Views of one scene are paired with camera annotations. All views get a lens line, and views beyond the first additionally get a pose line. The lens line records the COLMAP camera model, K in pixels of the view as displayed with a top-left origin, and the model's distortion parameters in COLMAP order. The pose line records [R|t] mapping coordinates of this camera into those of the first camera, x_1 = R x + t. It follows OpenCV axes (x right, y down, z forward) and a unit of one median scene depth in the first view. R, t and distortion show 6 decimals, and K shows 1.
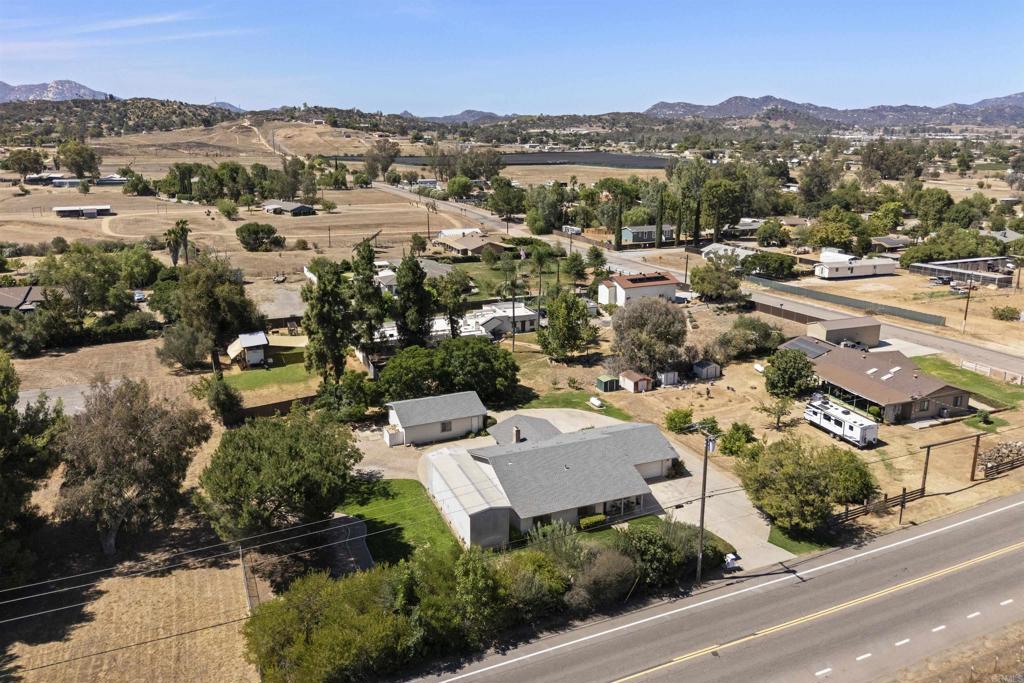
lens RADIAL K [[757.7, 0, 511.9], [0, 757.7, 277.7], [0, 0, 1]] dist [0.077271, -0.080592]
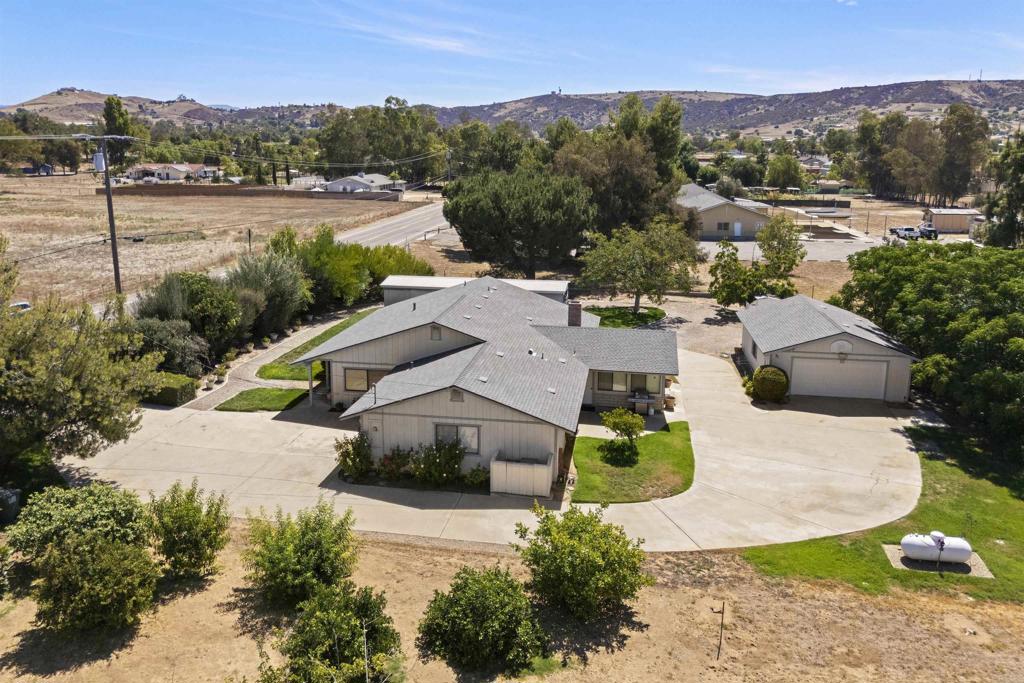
lens RADIAL K [[757.7, 0, 511.9], [0, 757.7, 277.7], [0, 0, 1]] dist [0.077271, -0.080592]
pose [[-0.534256, 0.137071, -0.834136, 0.226285], [-0.175442, 0.947300, 0.268036, 0.020246], [0.826916, 0.289542, -0.482053, 0.573844]]
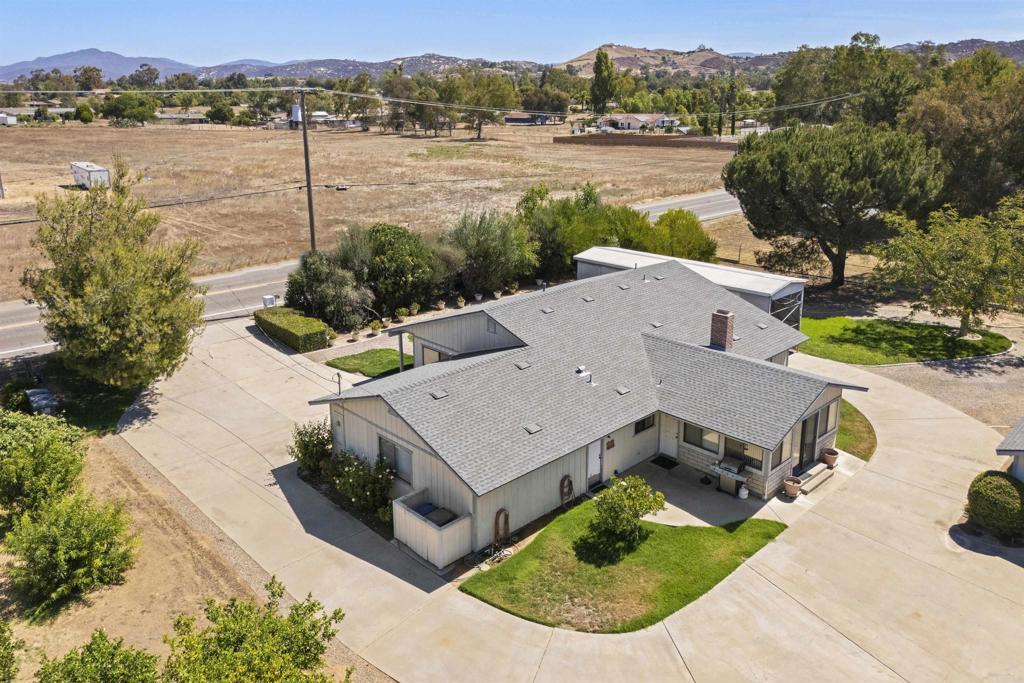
lens RADIAL K [[749.9, 0, 512.5], [0, 749.9, 304.3], [0, 0, 1]] dist [0.084262, -0.099804]
pose [[-0.932822, 0.095908, -0.347338, 0.114891], [-0.071873, 0.895035, 0.440166, 0.013256], [0.353096, 0.435561, -0.828016, 0.603851]]
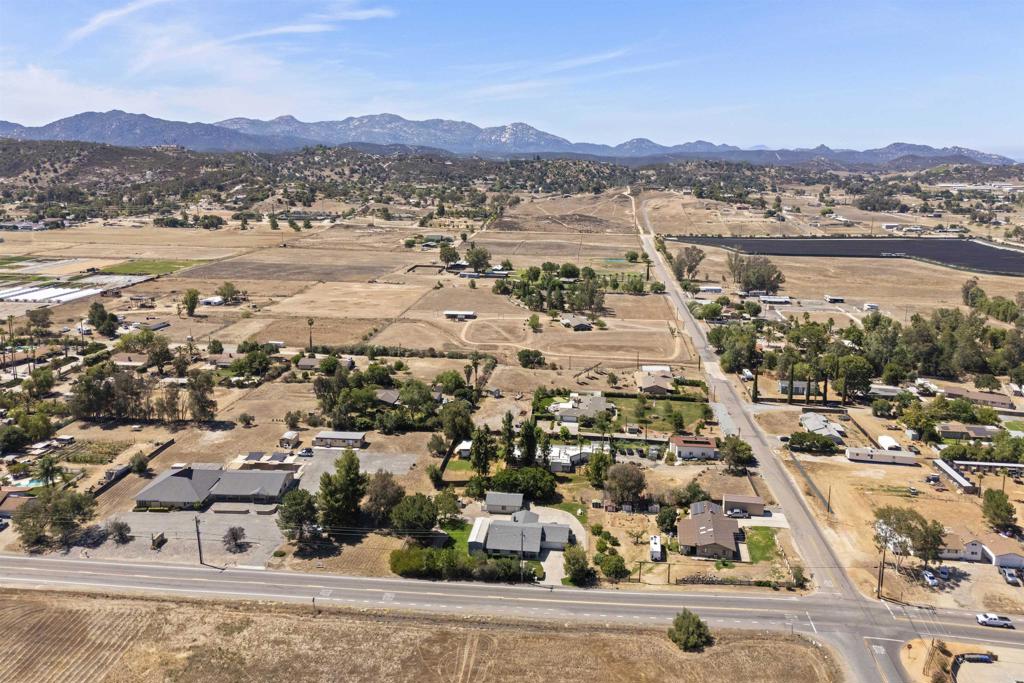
lens RADIAL K [[757.7, 0, 511.9], [0, 757.7, 277.7], [0, 0, 1]] dist [0.077271, -0.080592]
pose [[0.865369, 0.080962, -0.494552, 0.564735], [-0.098870, 0.995049, -0.010105, -0.268400], [0.491285, 0.057641, 0.869089, -0.600114]]
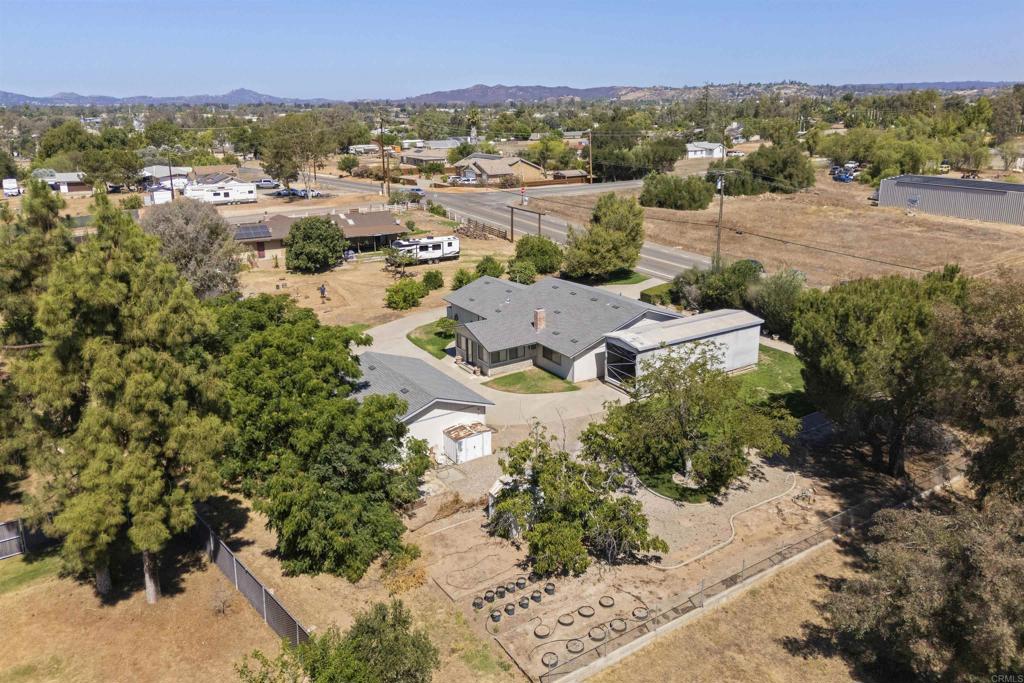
lens RADIAL K [[757.7, 0, 511.9], [0, 757.7, 277.7], [0, 0, 1]] dist [0.077271, -0.080592]
pose [[-0.167703, -0.226995, 0.959348, -0.329329], [0.205428, 0.943721, 0.259208, -0.015093], [-0.964196, 0.240547, -0.111634, 0.519531]]
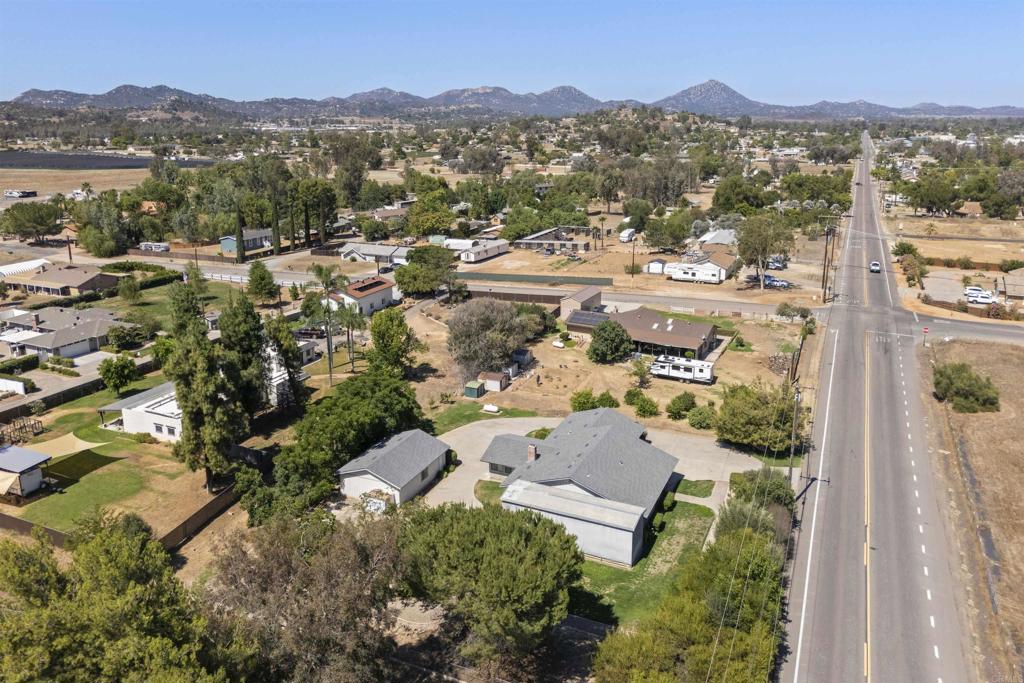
lens RADIAL K [[757.7, 0, 511.9], [0, 757.7, 277.7], [0, 0, 1]] dist [0.077271, -0.080592]
pose [[0.738688, -0.147736, 0.657658, -0.299624], [0.140420, 0.988007, 0.064225, -0.041426], [-0.659259, 0.044906, 0.750574, 0.122385]]
